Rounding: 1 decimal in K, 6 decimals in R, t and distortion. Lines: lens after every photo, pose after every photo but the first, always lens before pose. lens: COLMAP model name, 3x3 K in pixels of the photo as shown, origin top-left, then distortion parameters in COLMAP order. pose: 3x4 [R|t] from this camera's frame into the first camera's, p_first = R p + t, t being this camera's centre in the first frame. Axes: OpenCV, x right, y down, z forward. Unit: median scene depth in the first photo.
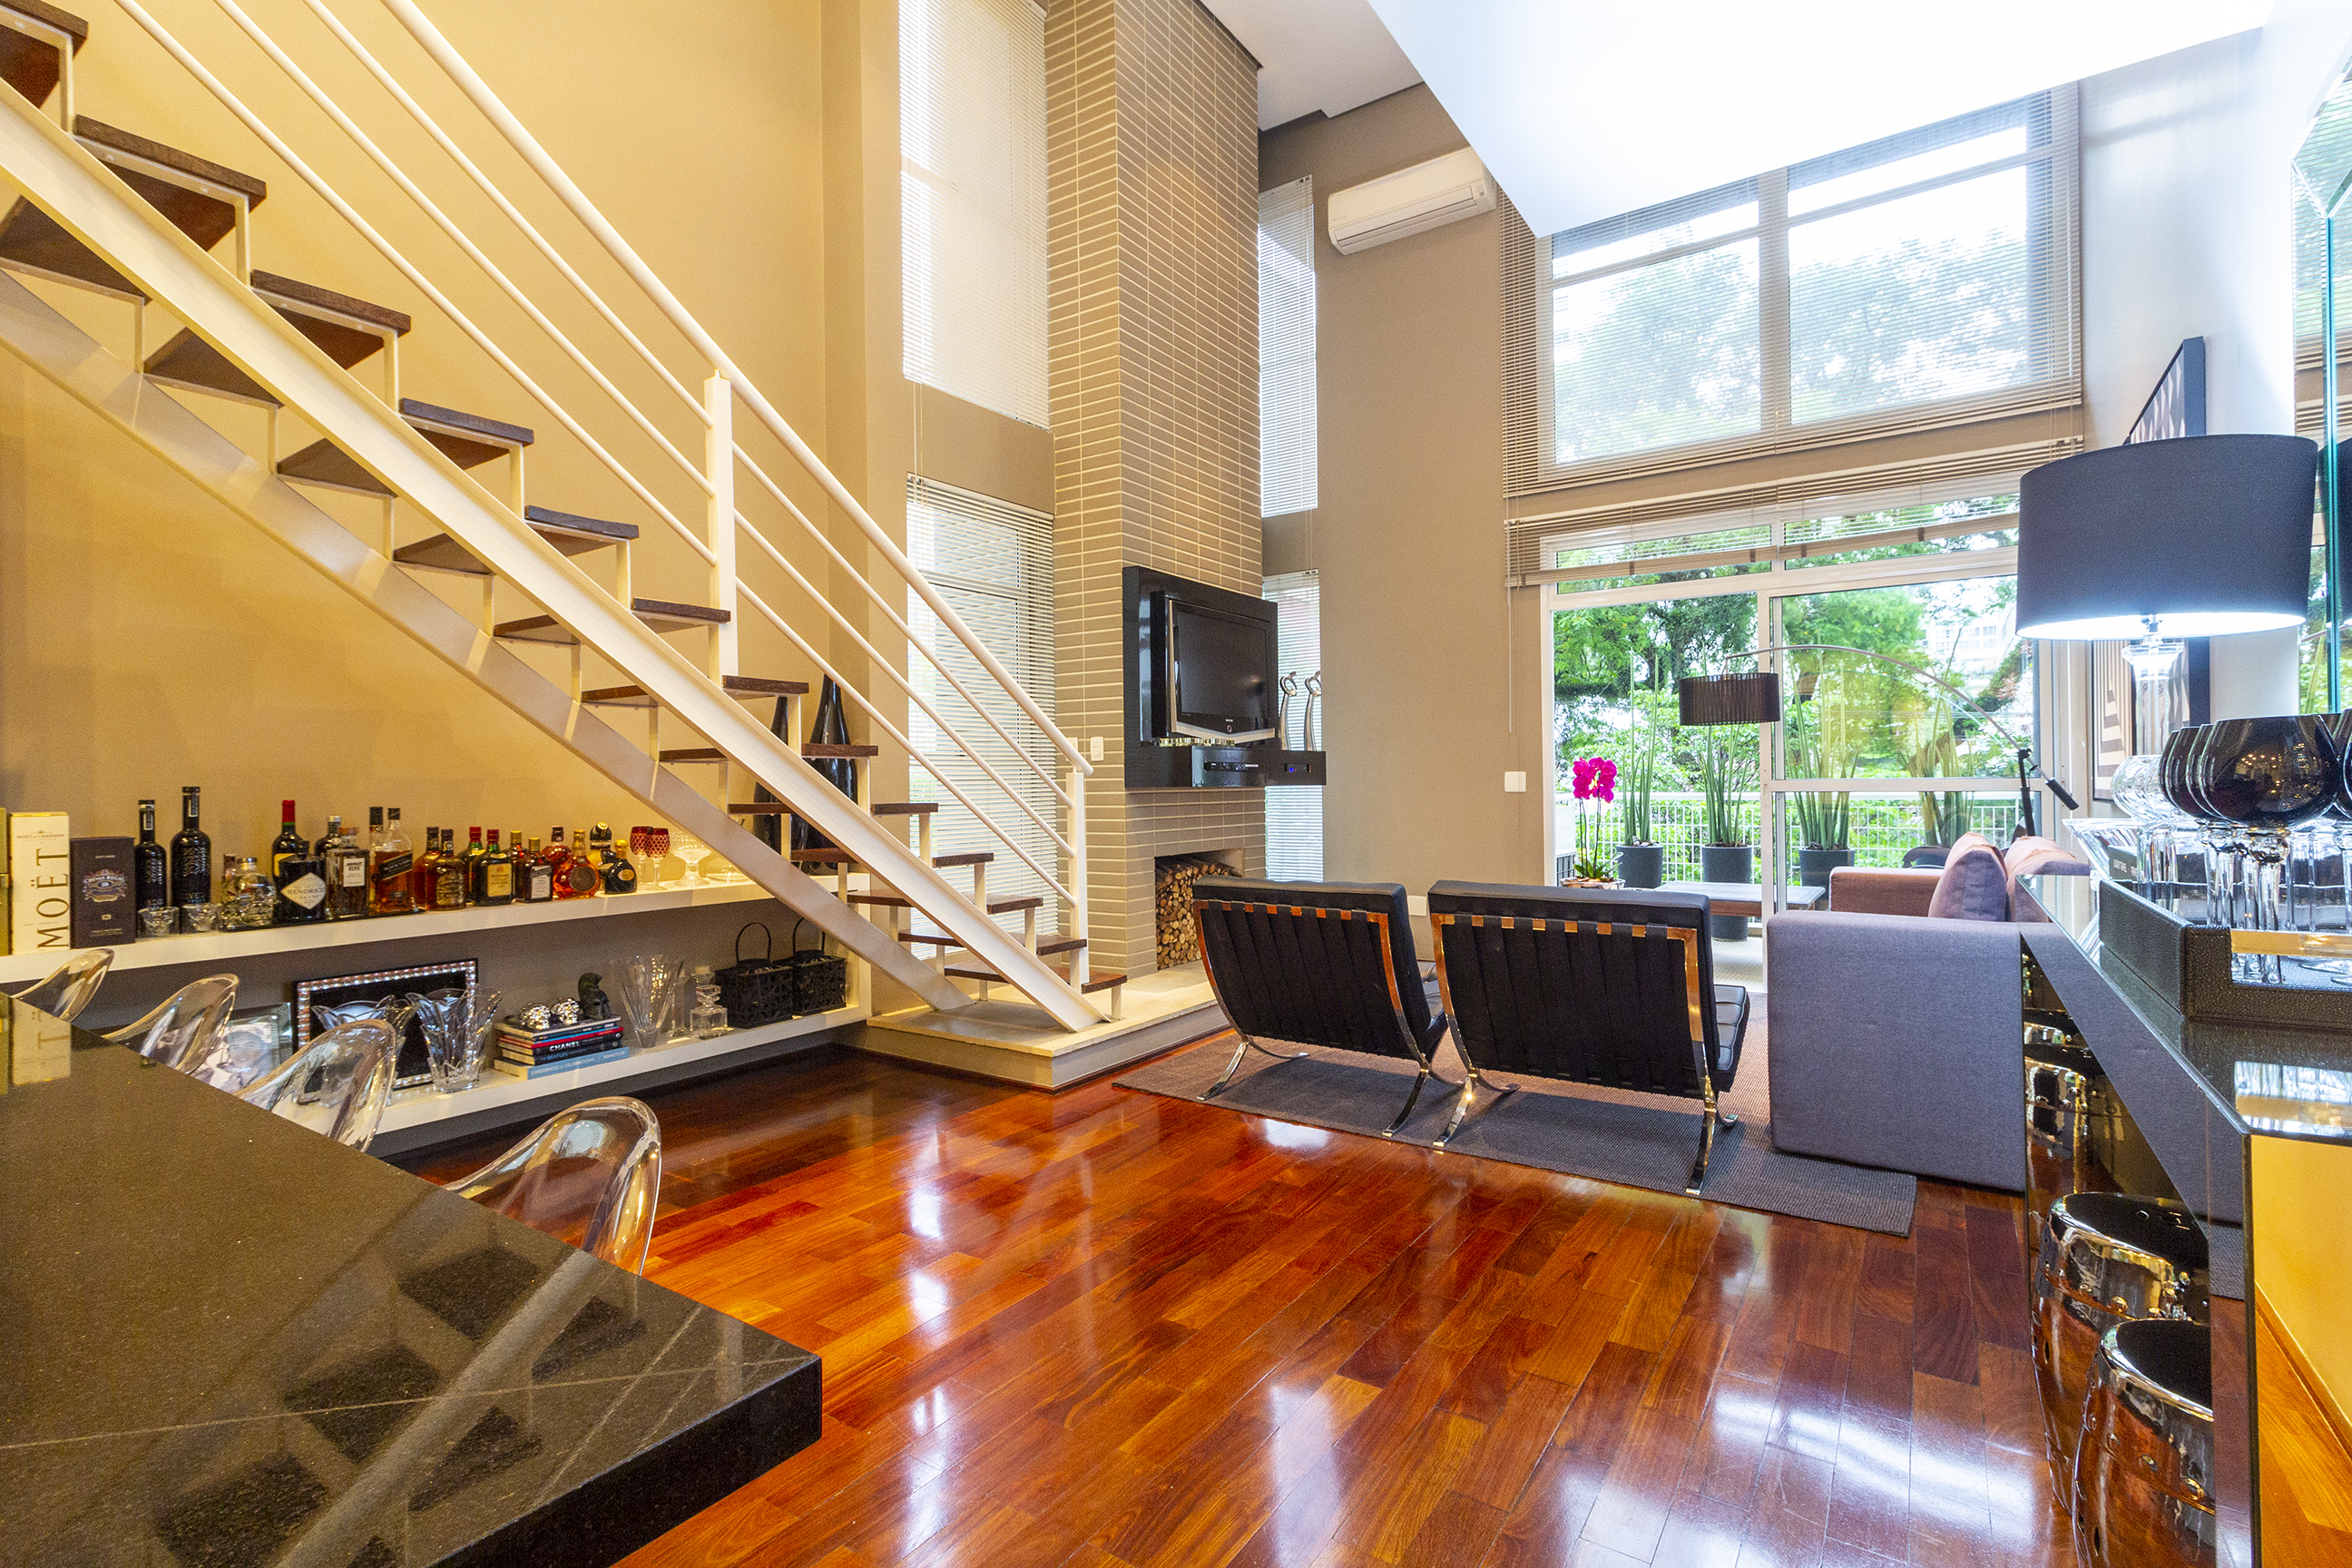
lens RADIAL K [[1079.1, 0, 1195.7], [0, 1079.1, 783.1], [0, 0, 1]] dist [0.001291, 0.000659]
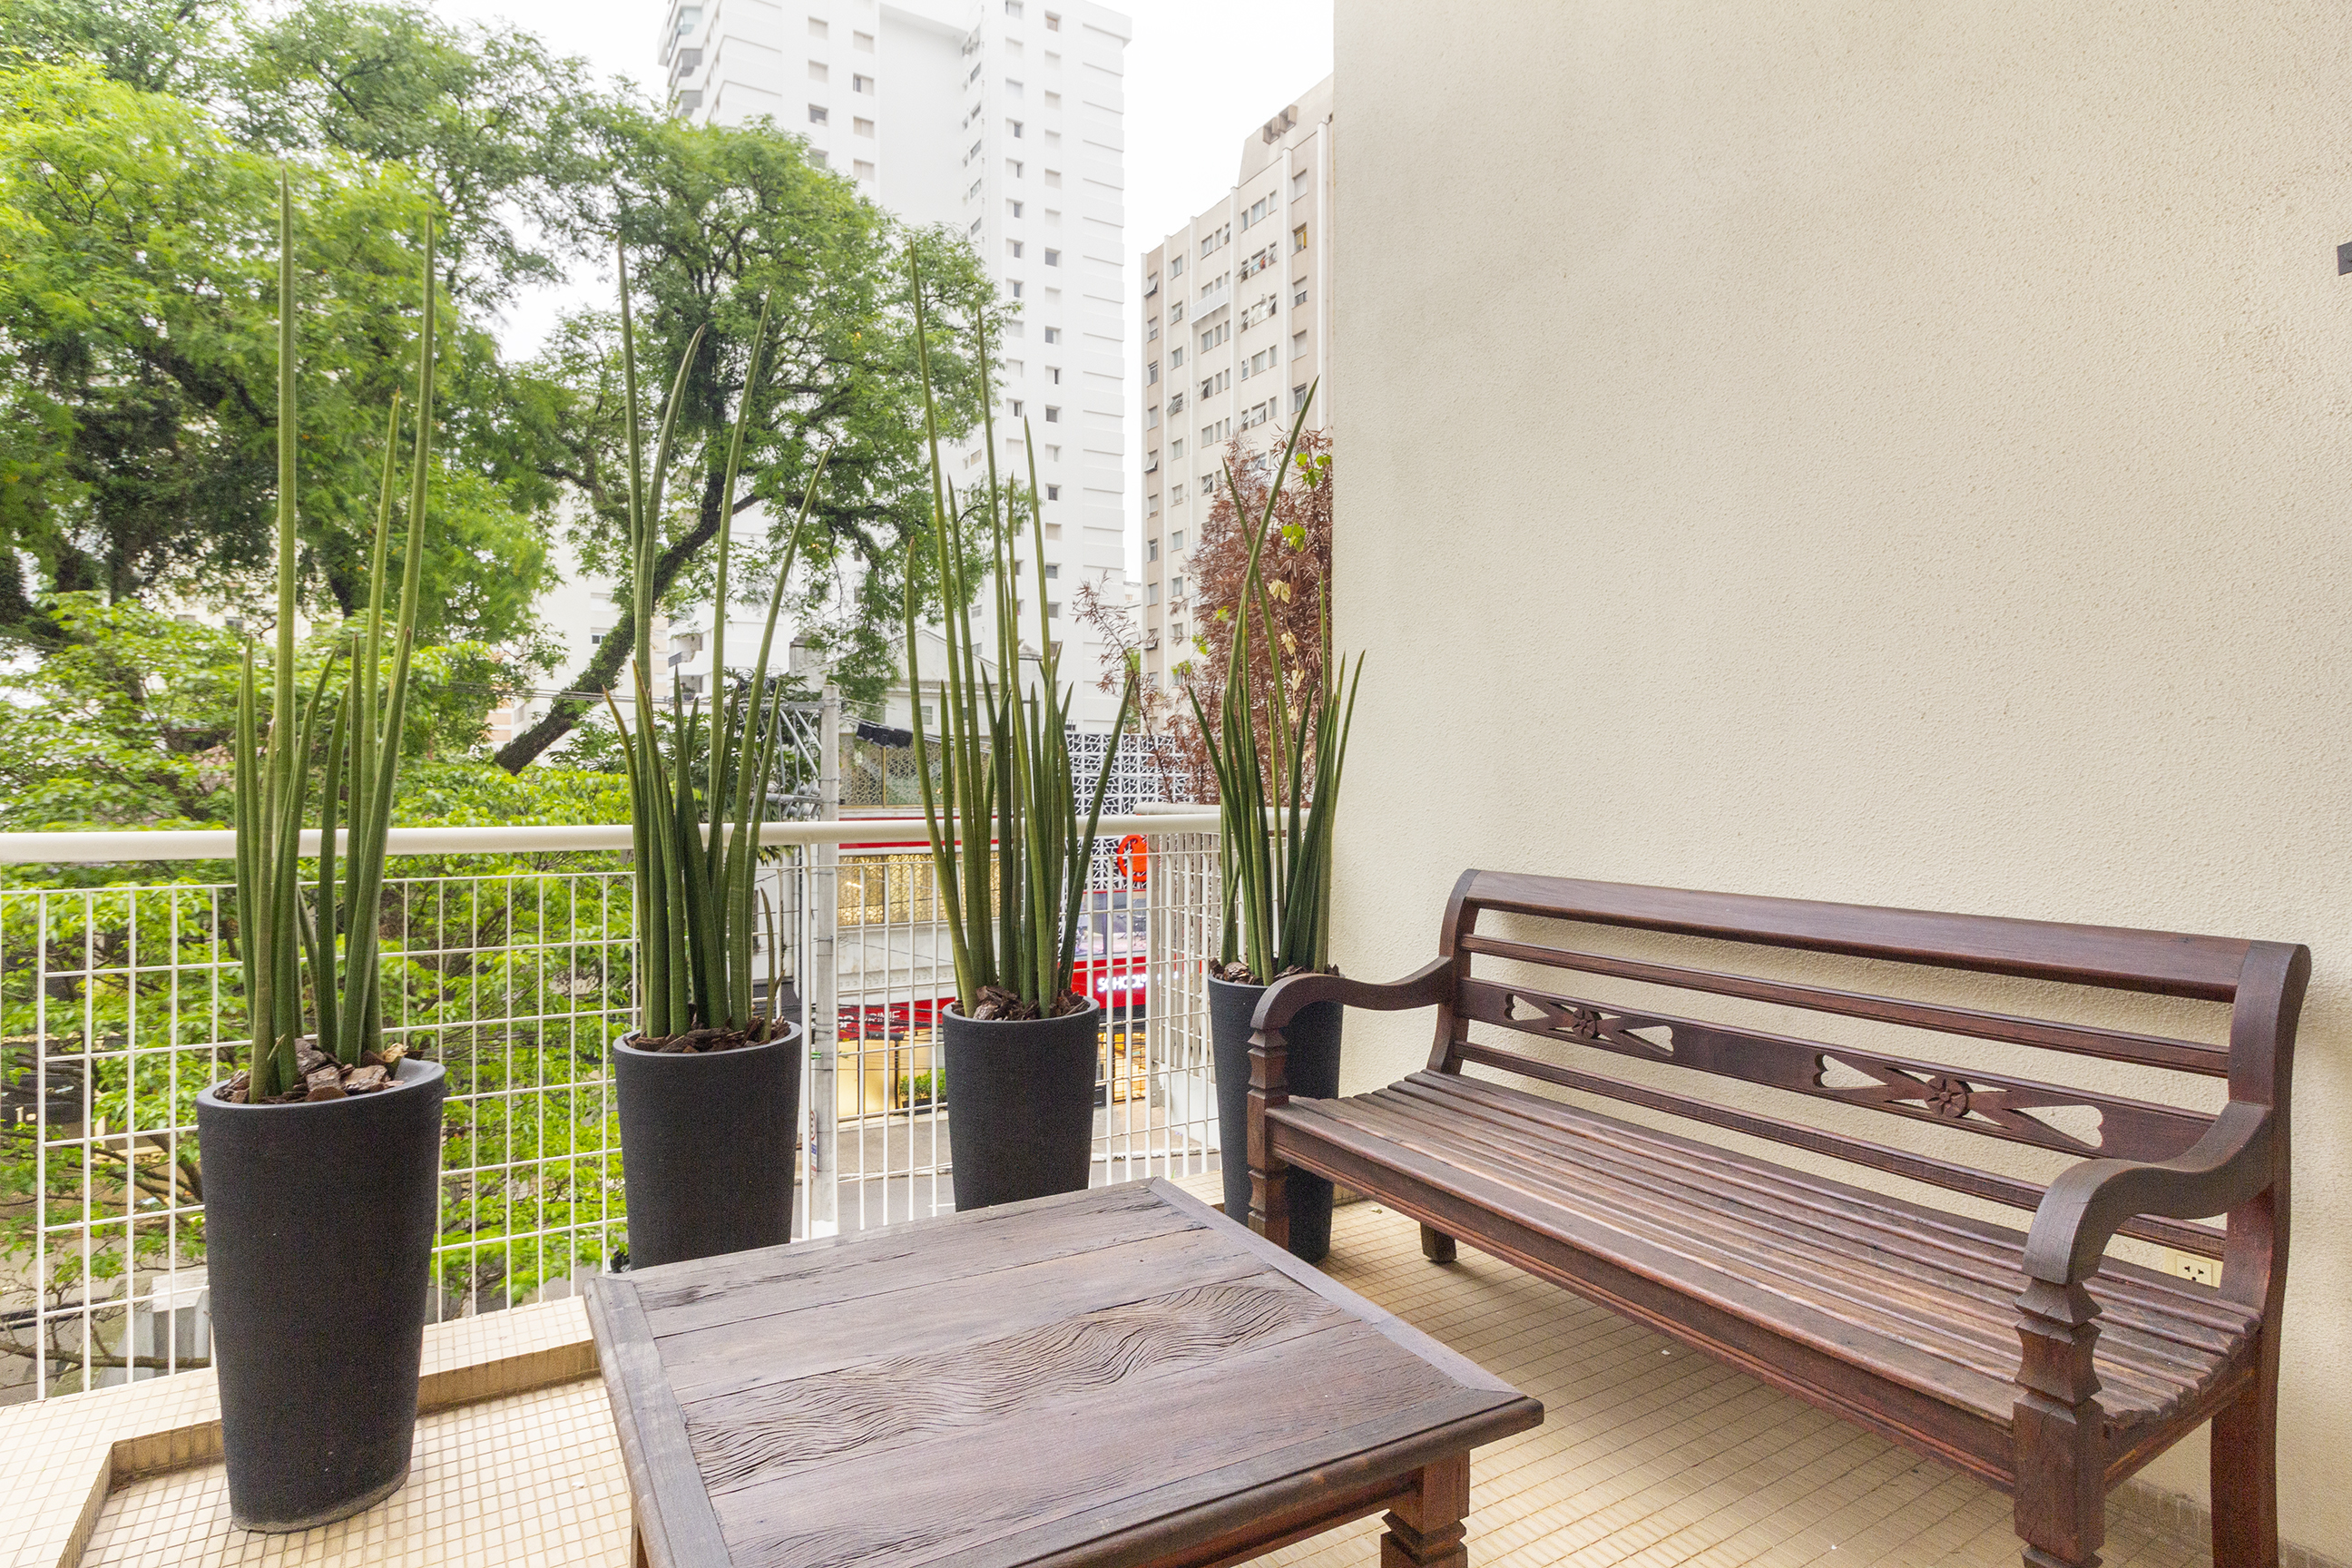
lens RADIAL K [[1235.6, 0, 1190.3], [0, 1235.6, 768.9], [0, 0, 1]] dist [0.003335, 0.004864]
pose [[0.406036, 0.016585, 0.913707, 0.346165], [-0.005030, 0.999861, -0.015913, -0.001260], [-0.913843, 0.001866, 0.406063, 1.010373]]
